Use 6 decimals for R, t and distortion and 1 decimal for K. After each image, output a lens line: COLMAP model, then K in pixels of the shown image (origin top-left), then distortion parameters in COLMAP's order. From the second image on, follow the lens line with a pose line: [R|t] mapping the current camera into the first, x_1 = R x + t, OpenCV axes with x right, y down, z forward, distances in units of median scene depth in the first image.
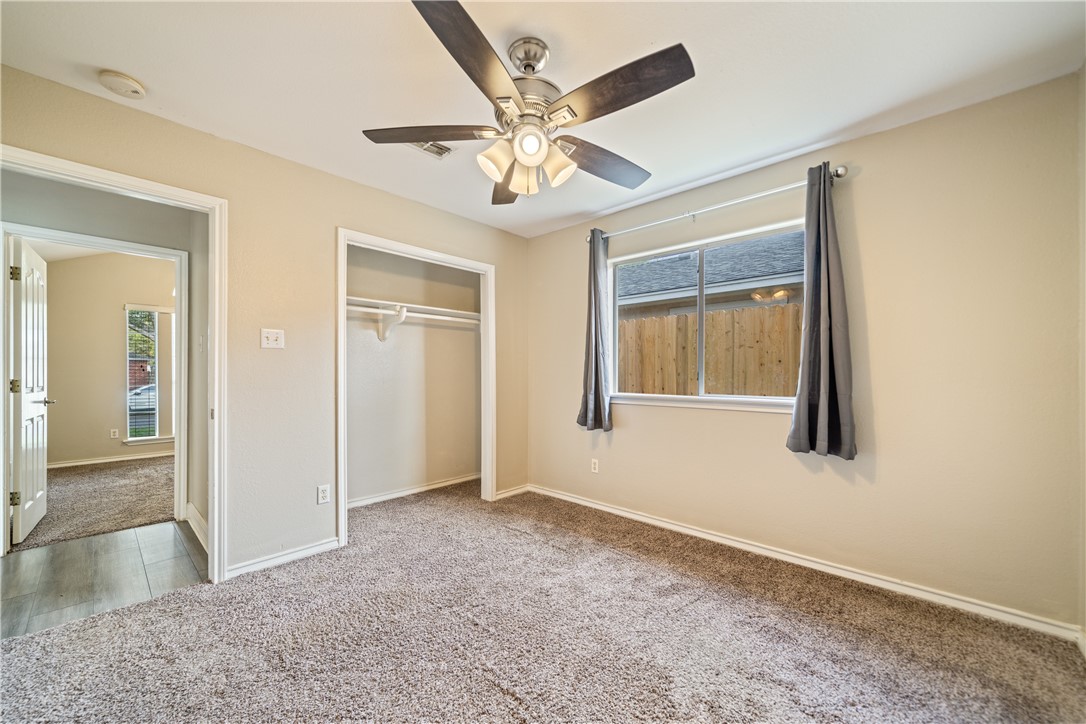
lens RADIAL K [[411.6, 0, 543.1], [0, 411.6, 366.5], [0, 0, 1]] dist [-0.000522, -0.000009]
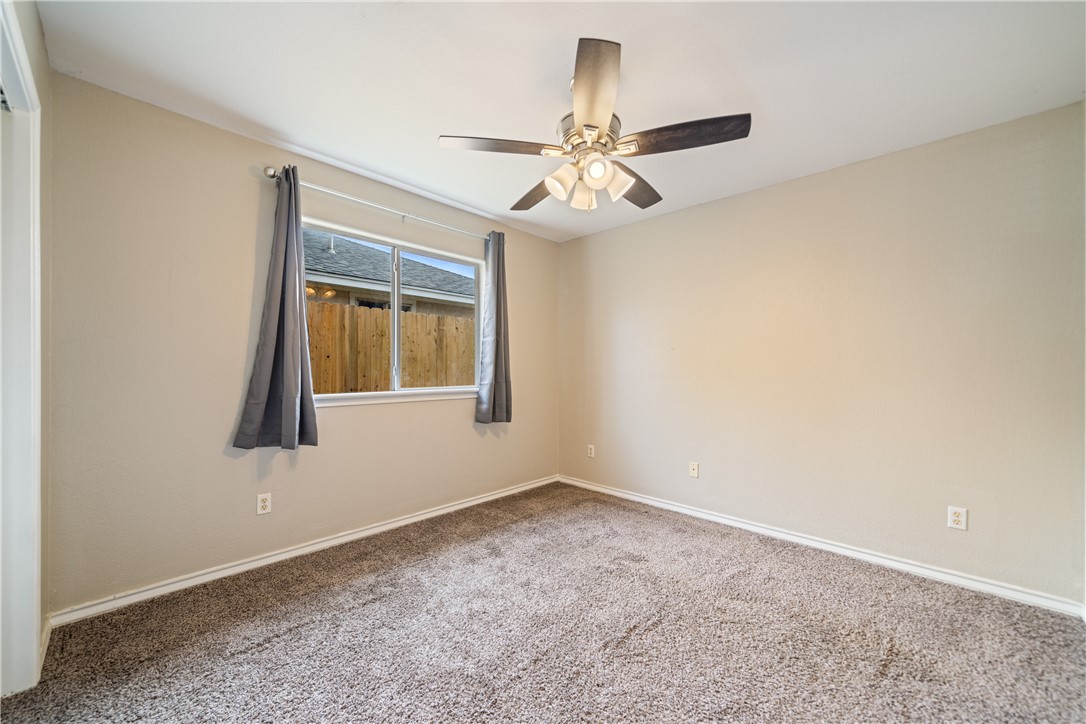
lens RADIAL K [[409.5, 0, 542.3], [0, 409.5, 359.4], [0, 0, 1]] dist [-0.000244, 0.000133]
pose [[0.025161, 0.021072, 0.999461, -0.766167], [-0.014547, 0.999680, -0.020710, 0.011024], [-0.999578, -0.014018, 0.025460, 0.724738]]
